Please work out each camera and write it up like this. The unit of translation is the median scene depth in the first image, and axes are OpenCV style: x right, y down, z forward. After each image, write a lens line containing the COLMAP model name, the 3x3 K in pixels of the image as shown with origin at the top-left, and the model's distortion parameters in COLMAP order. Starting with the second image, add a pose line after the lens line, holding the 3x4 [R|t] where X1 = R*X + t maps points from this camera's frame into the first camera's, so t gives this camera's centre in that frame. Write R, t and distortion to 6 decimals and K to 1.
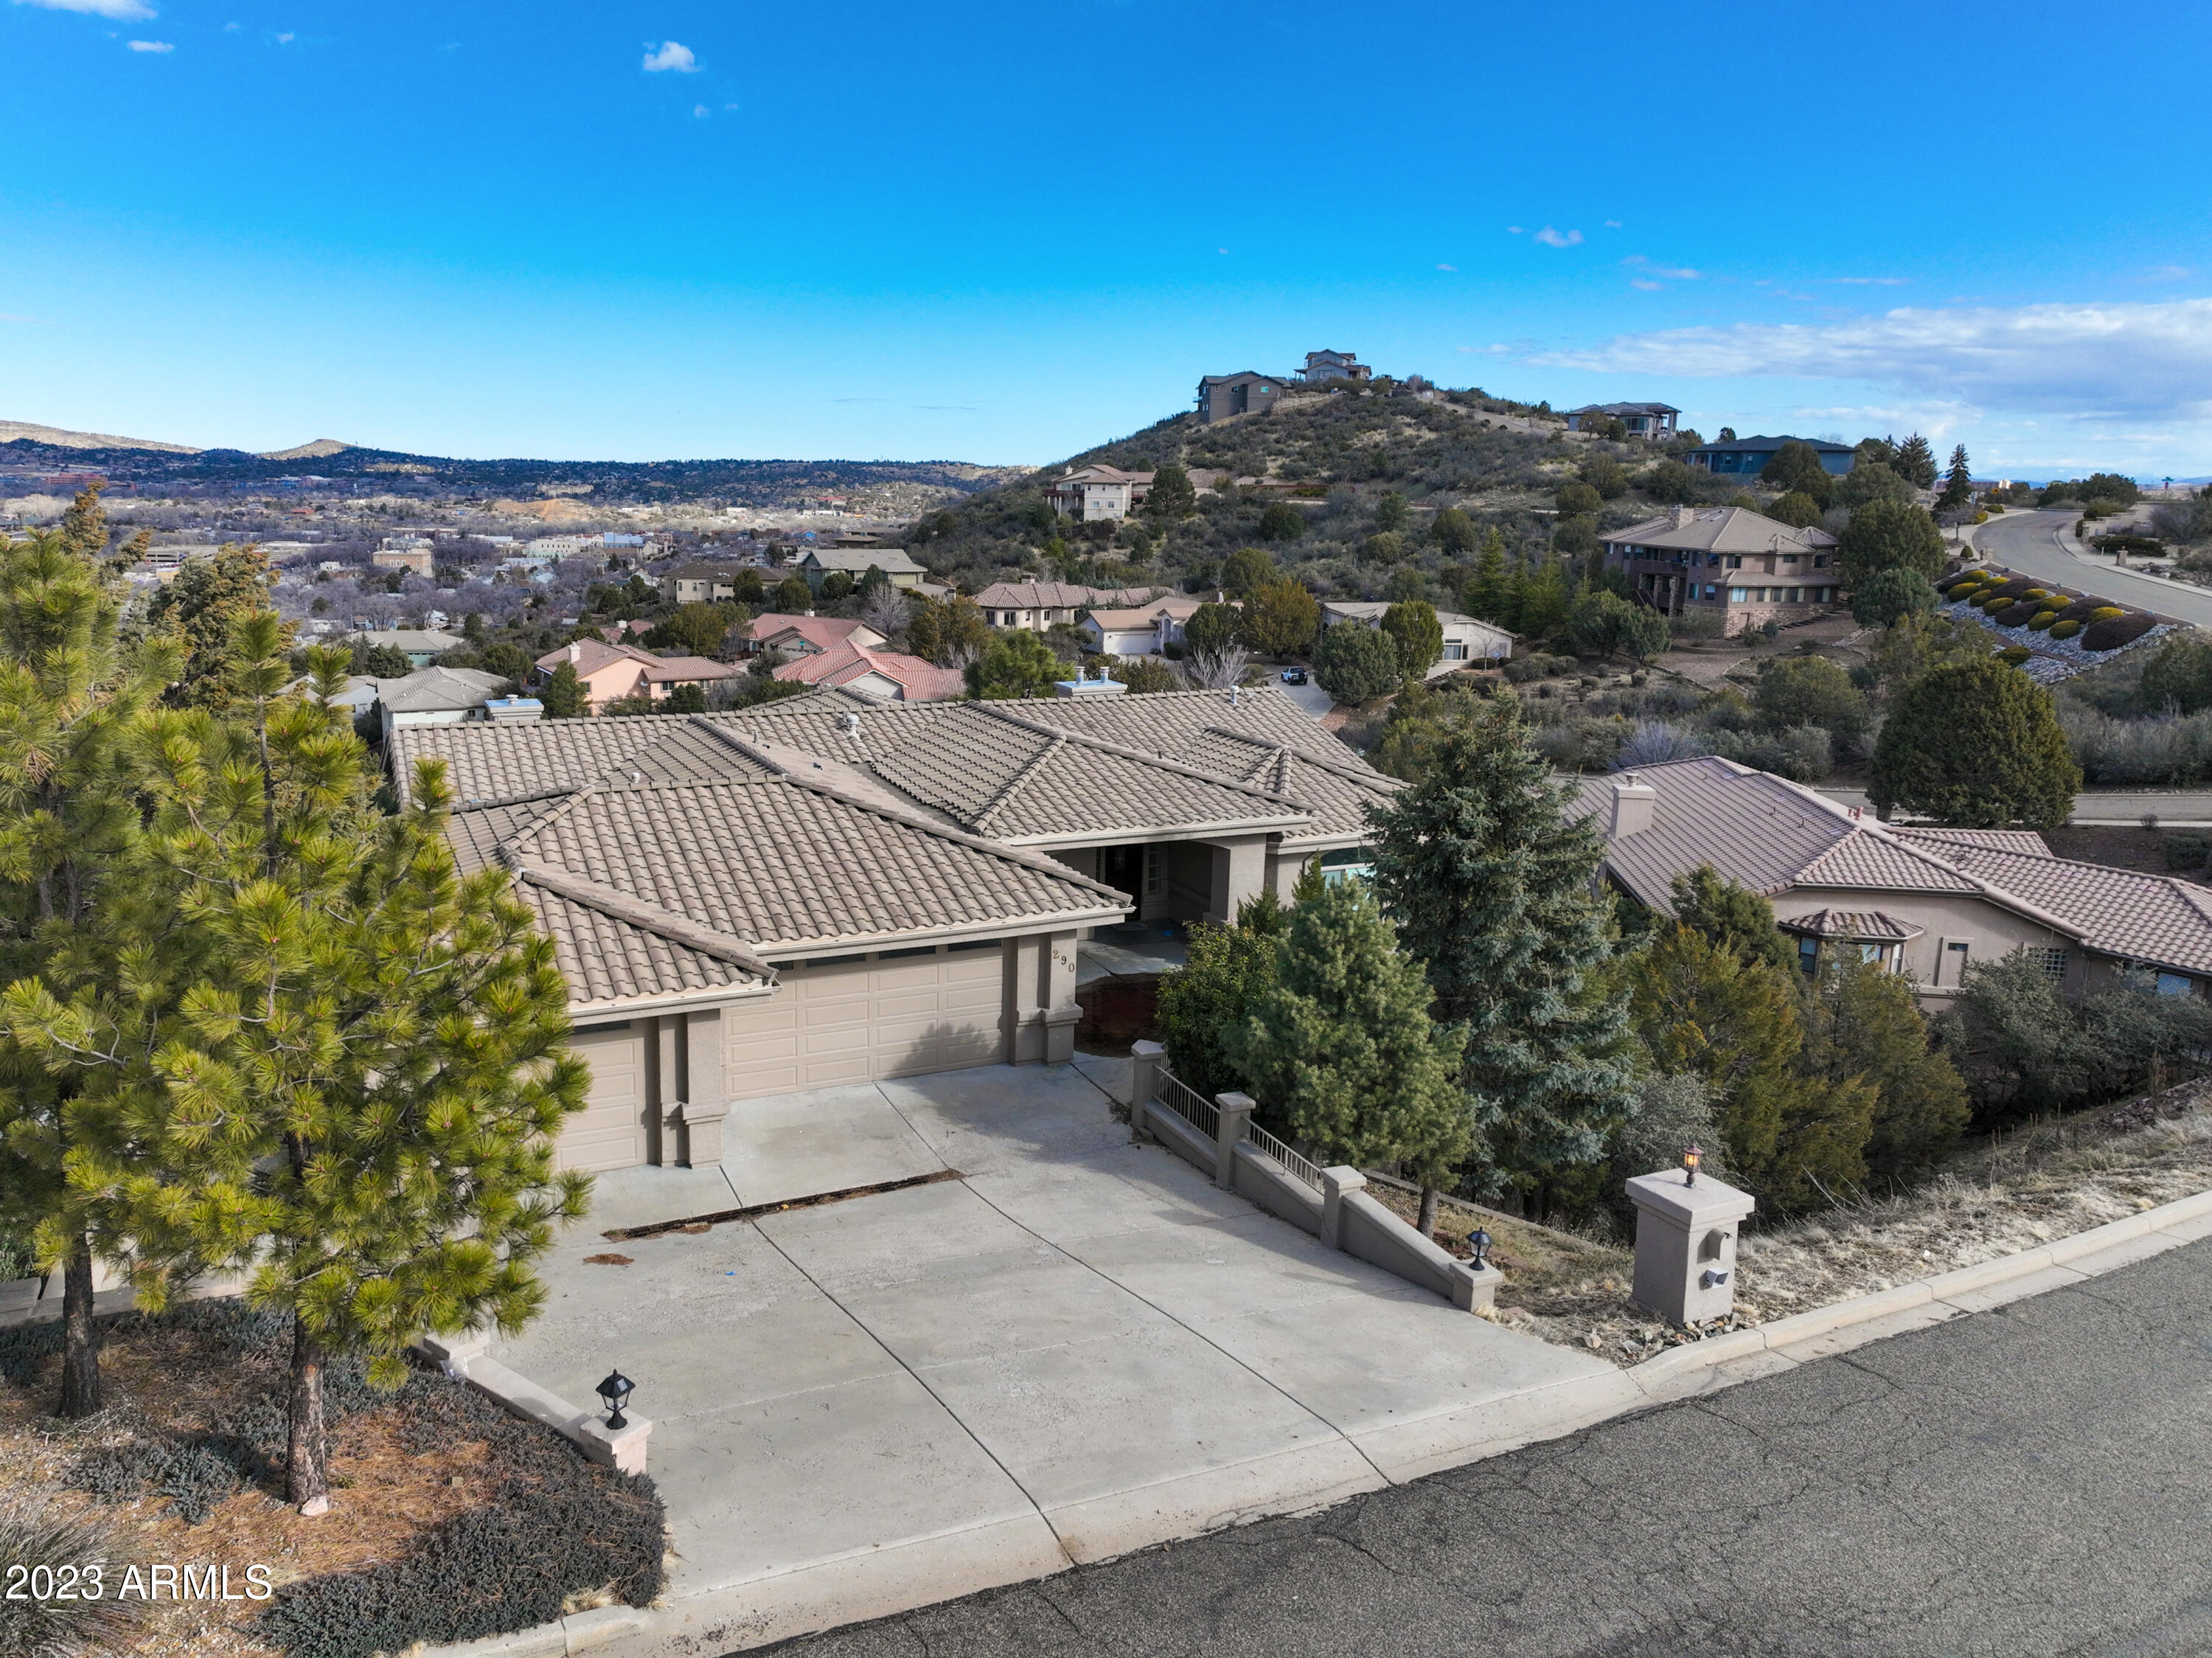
lens RADIAL K [[1597.2, 0, 1039.2], [0, 1597.2, 781.2], [0, 0, 1]] dist [0.015926, 0.007154]
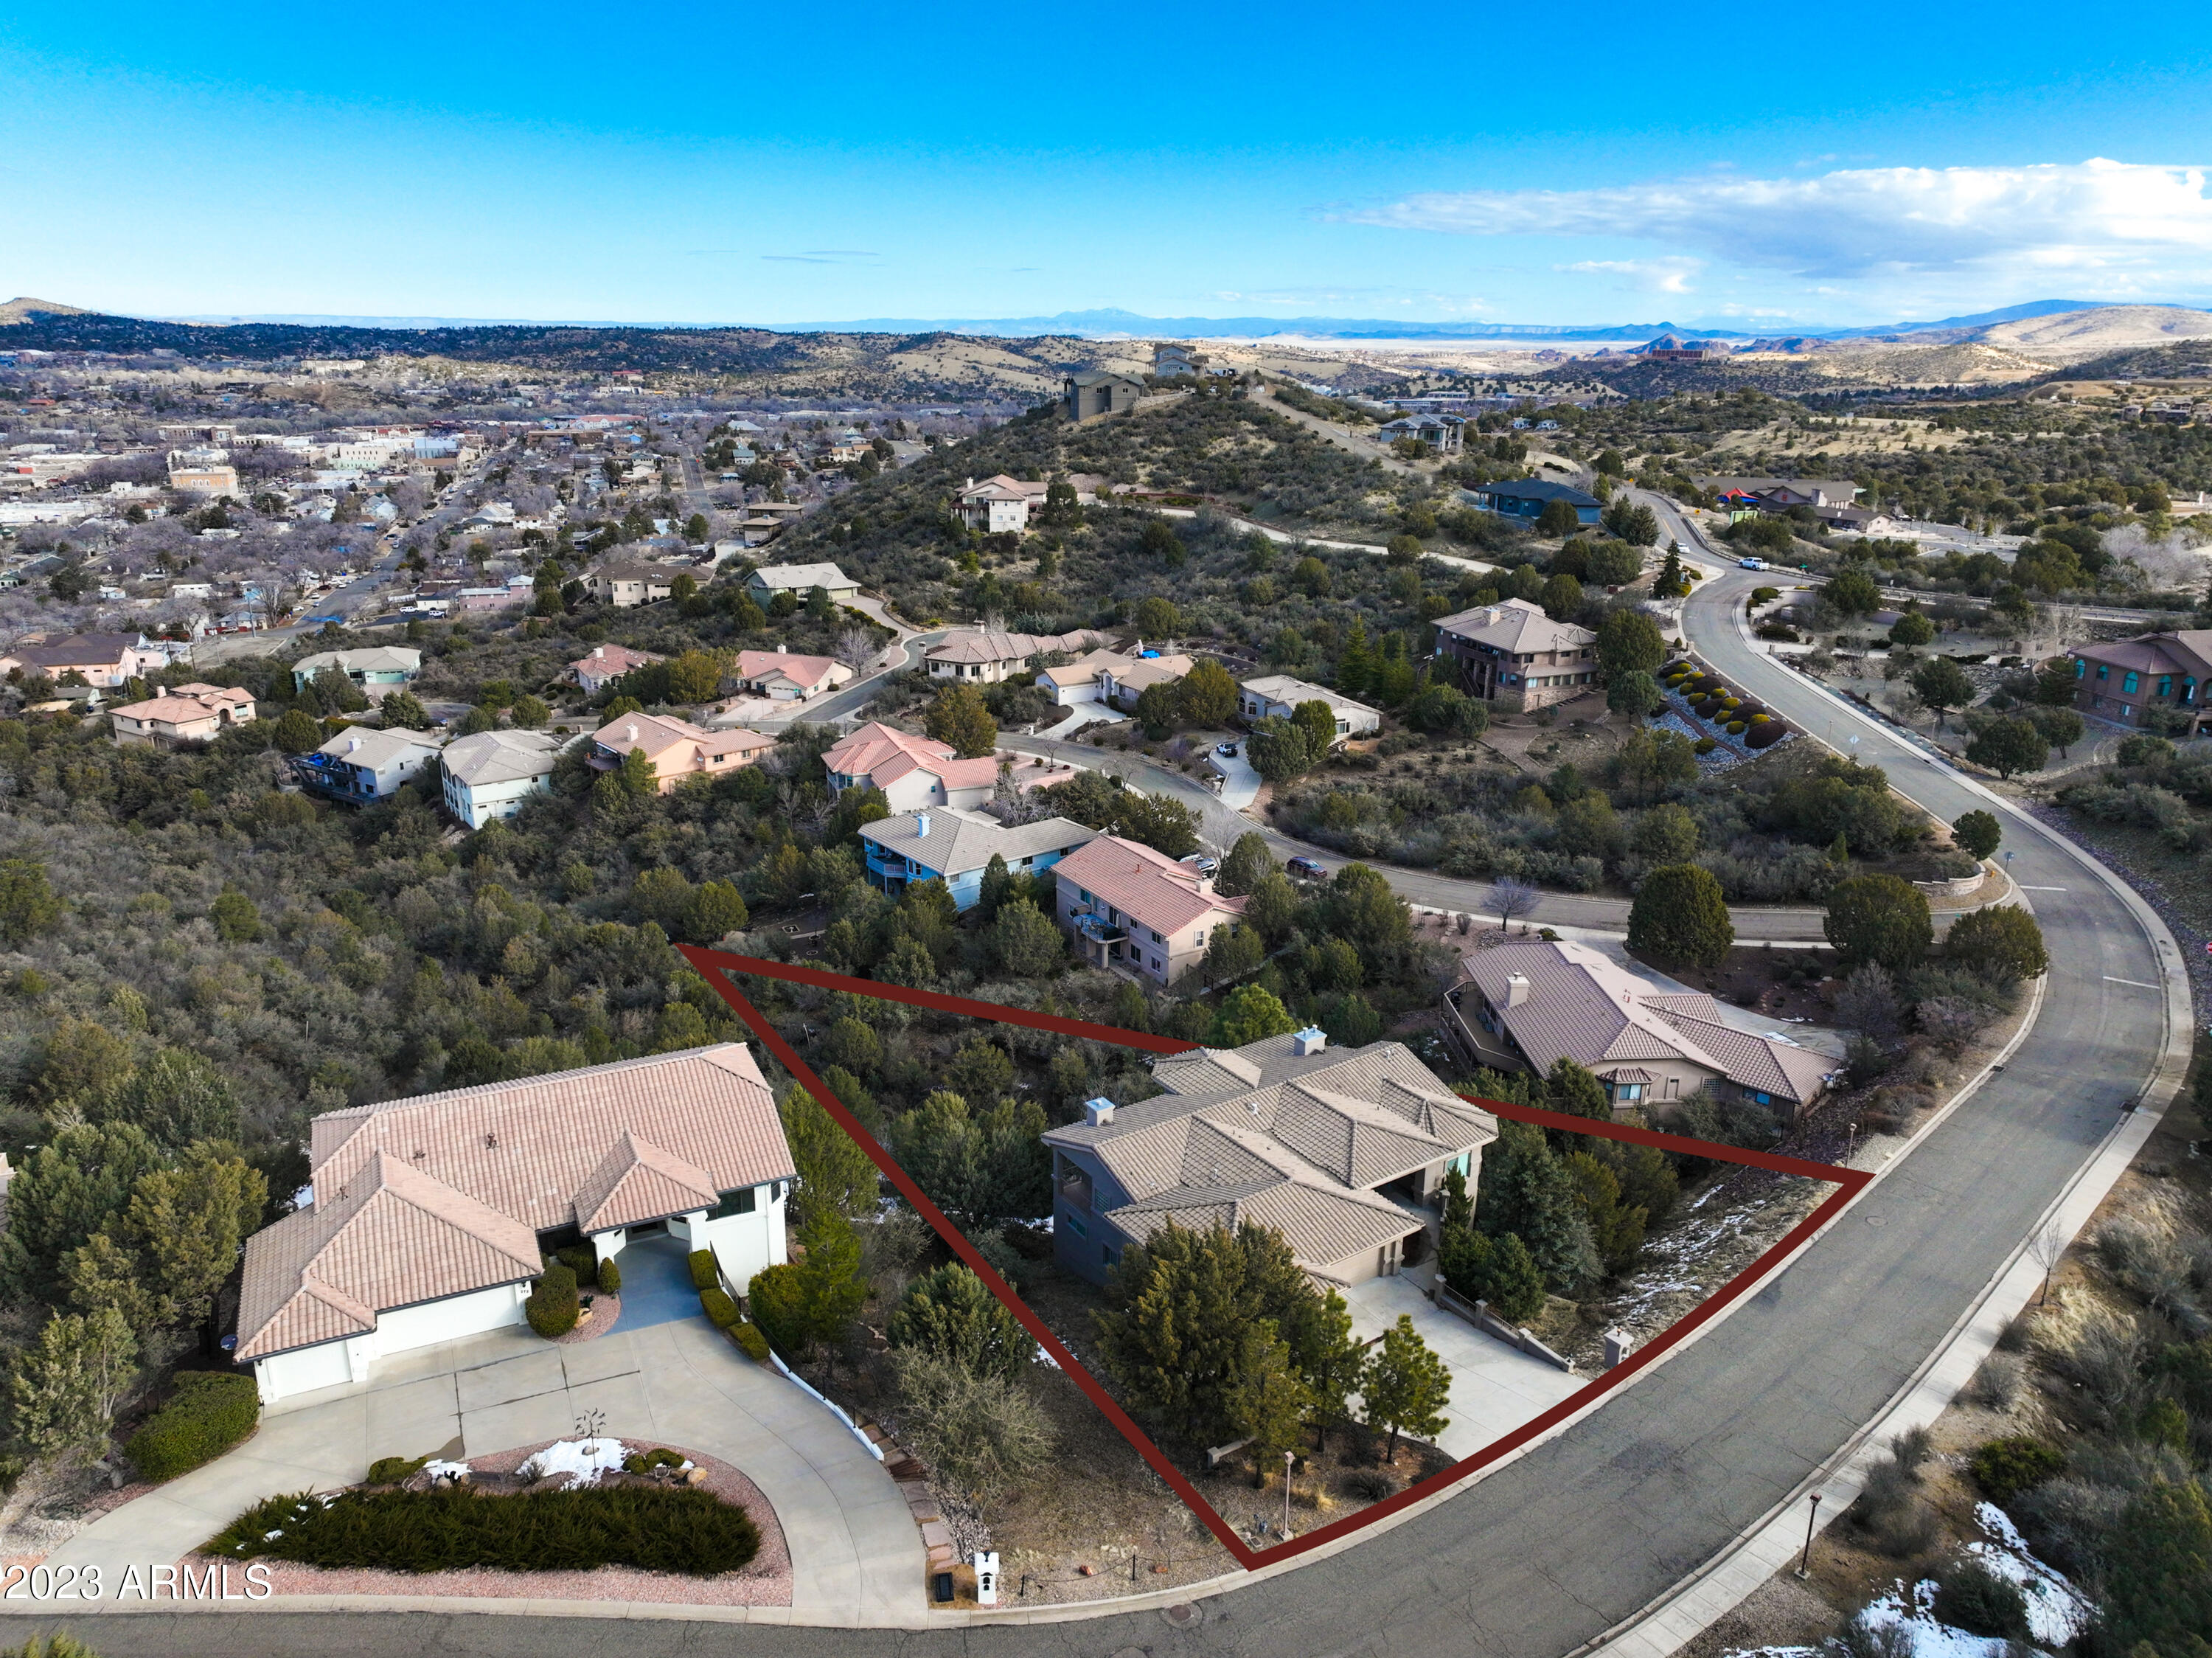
lens RADIAL K [[1585.9, 0, 1165.5], [0, 1585.9, 782.5], [0, 0, 1]] dist [0.012536, 0.002333]
pose [[0.976504, -0.052152, 0.209096, -0.103489], [0.029175, 0.993336, 0.111504, -0.113177], [-0.213517, -0.102784, 0.971517, -0.175758]]
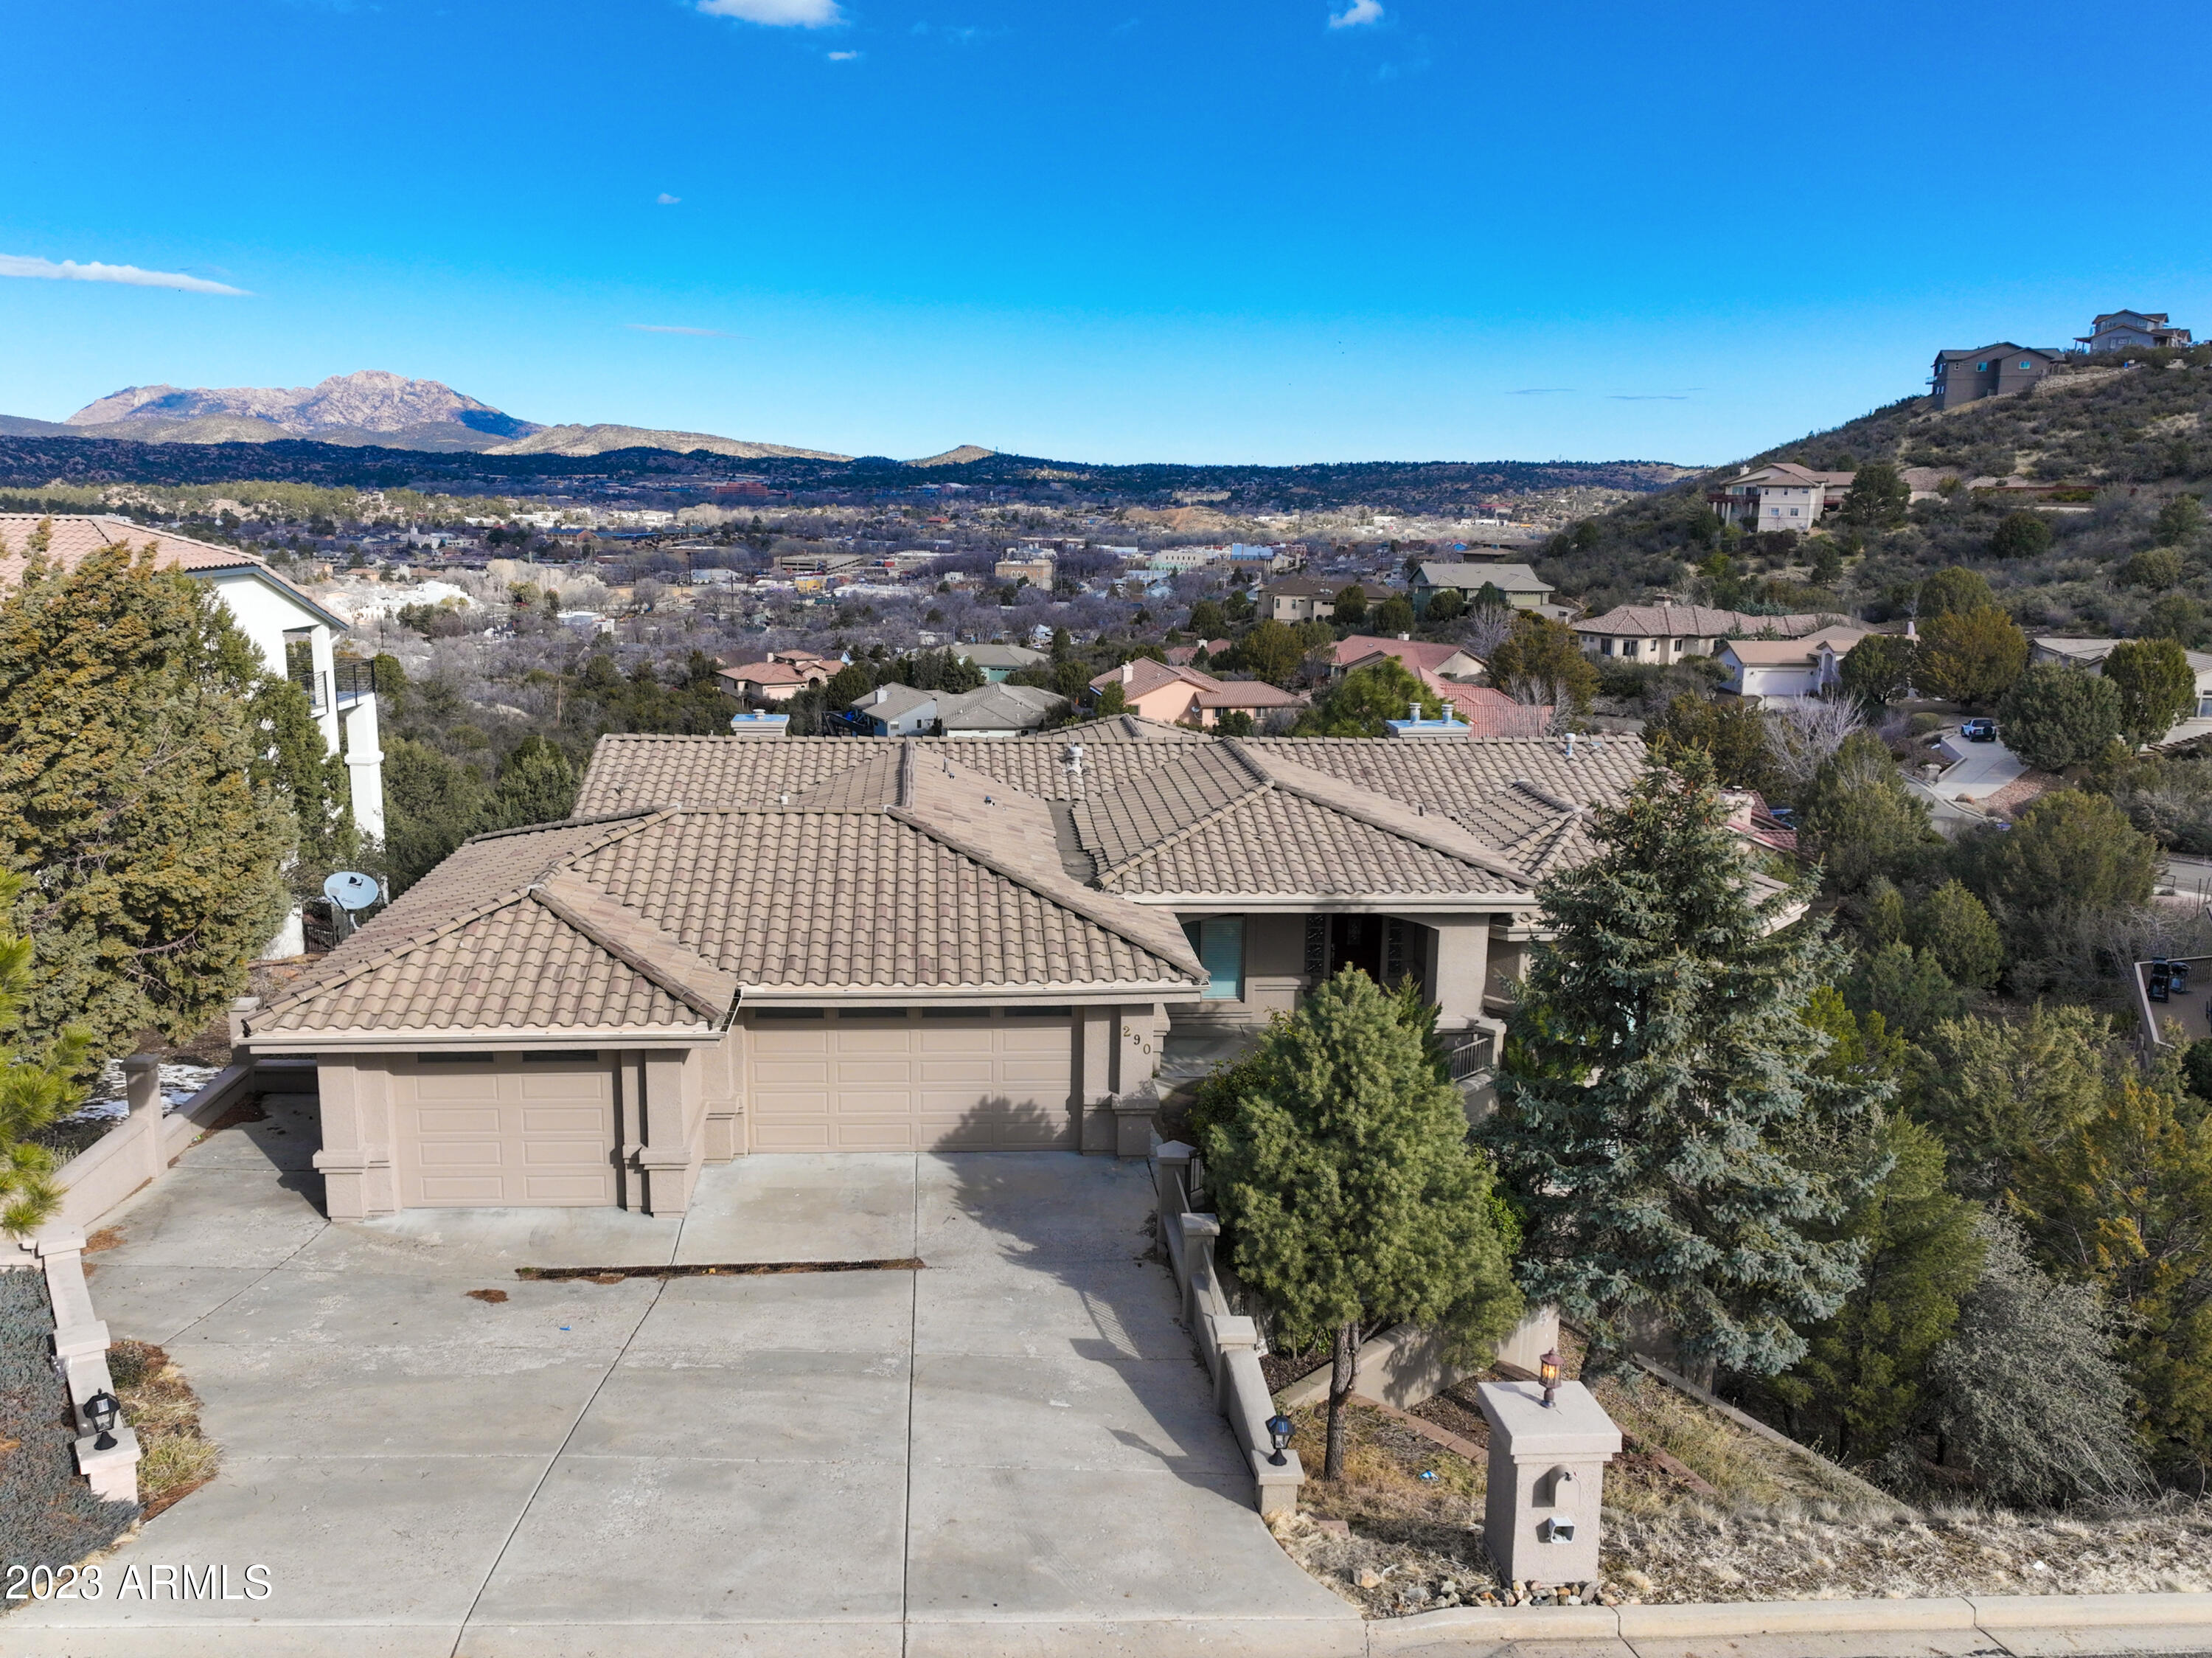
lens RADIAL K [[1808.3, 0, 1084.3], [0, 1808.3, 827.2], [0, 0, 1]] dist [0.012621, 0.008210]
pose [[0.937571, 0.060789, -0.342439, 0.033674], [-0.060557, 0.998100, 0.011382, -0.001201], [0.342480, 0.010066, 0.939471, 0.008105]]
